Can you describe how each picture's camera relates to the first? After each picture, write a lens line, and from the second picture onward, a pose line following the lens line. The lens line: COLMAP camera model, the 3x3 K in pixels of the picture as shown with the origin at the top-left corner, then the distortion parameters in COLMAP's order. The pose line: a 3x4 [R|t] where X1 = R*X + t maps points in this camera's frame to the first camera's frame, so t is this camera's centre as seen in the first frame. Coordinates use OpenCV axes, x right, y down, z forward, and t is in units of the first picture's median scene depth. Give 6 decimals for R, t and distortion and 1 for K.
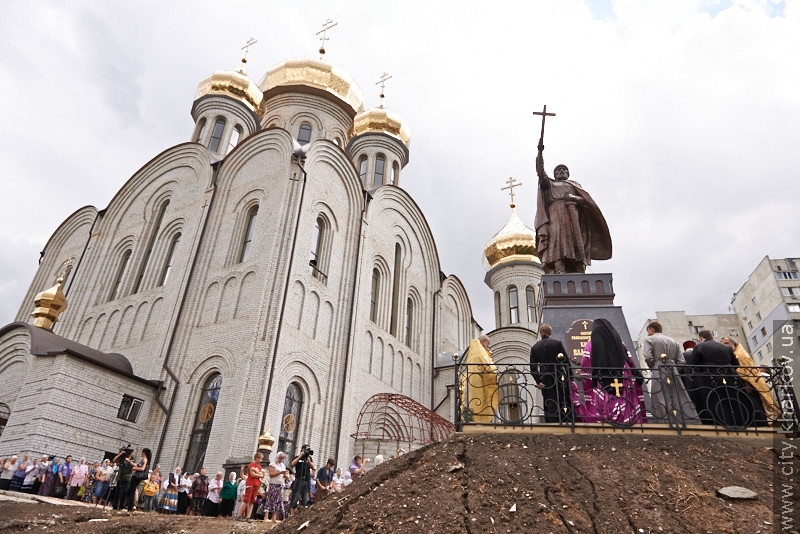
lens RADIAL K [[543.5, 0, 401.1], [0, 543.5, 263.3], [0, 0, 1]] dist [0.005385, -0.004725]
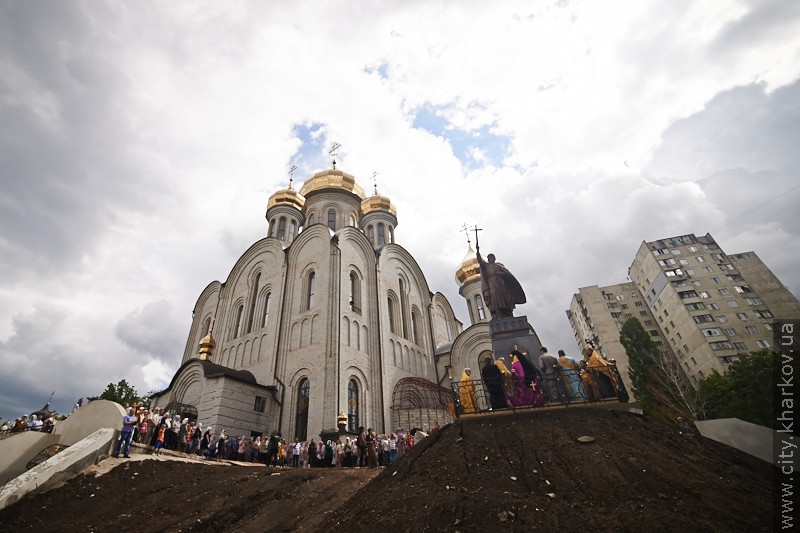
lens RADIAL K [[365.2, 0, 353.0], [0, 365.2, 235.4], [0, 0, 1]] dist [-0.079071, 0.010243]
pose [[0.982457, -0.151195, -0.109171, -0.006257], [0.137166, 0.982467, -0.126267, -0.052352], [0.126348, 0.109077, 0.985971, -0.090782]]
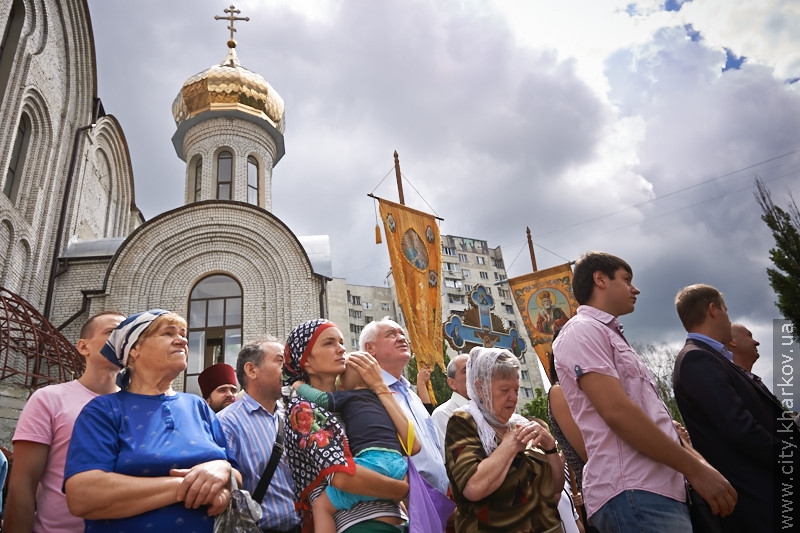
lens RADIAL K [[603.1, 0, 431.1], [0, 603.1, 239.5], [0, 0, 1]] dist [-0.032258, 0.028672]
pose [[0.774627, 0.153211, 0.613580, -0.017775], [-0.158664, 0.986262, -0.045961, 0.165626], [-0.612192, -0.061751, 0.788294, 0.393059]]
